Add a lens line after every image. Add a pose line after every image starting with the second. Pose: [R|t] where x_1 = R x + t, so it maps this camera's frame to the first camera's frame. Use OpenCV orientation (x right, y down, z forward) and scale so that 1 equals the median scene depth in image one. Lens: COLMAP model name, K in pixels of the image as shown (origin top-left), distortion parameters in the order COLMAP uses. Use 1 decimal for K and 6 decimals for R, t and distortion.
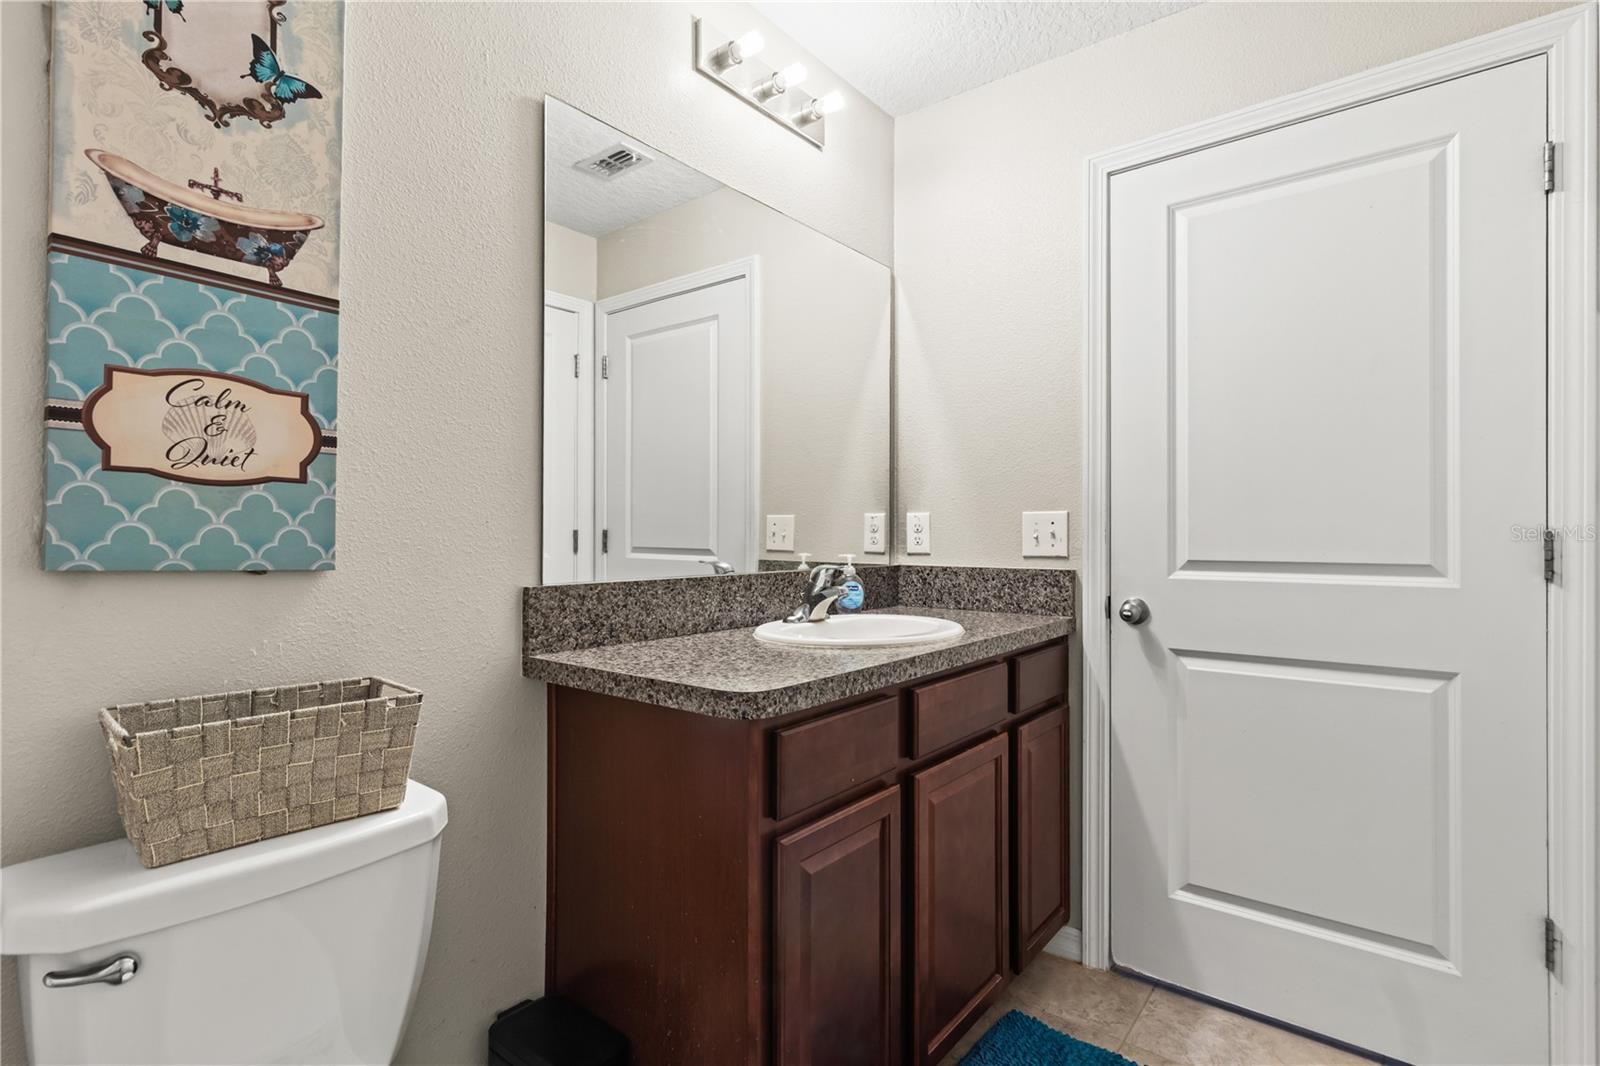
lens RADIAL K [[756.0, 0, 804.3], [0, 756.0, 529.4], [0, 0, 1]] dist [0.001832, 0.001587]
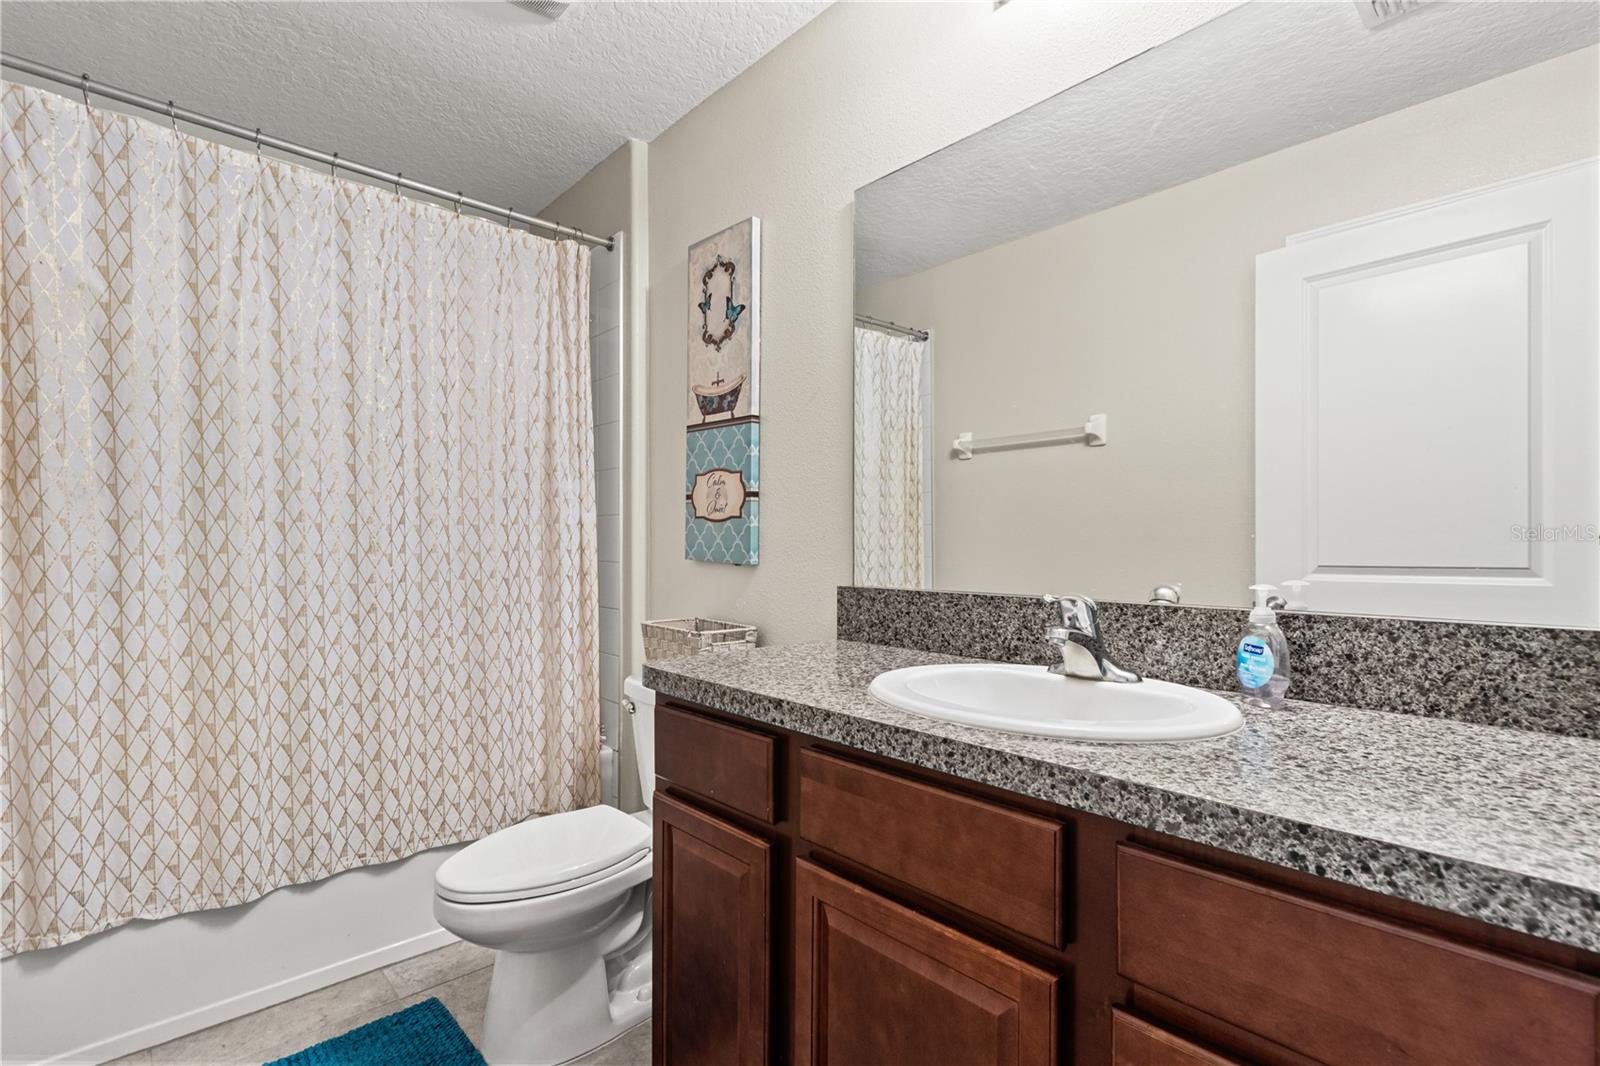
lens RADIAL K [[756.0, 0, 805.0], [0, 756.0, 542.1], [0, 0, 1]] dist [0.001832, 0.001587]
pose [[-0.157502, -0.003854, -0.987511, 1.122343], [0.006350, 0.999968, -0.004915, 0.008758], [0.987498, -0.007044, -0.157472, 1.393841]]
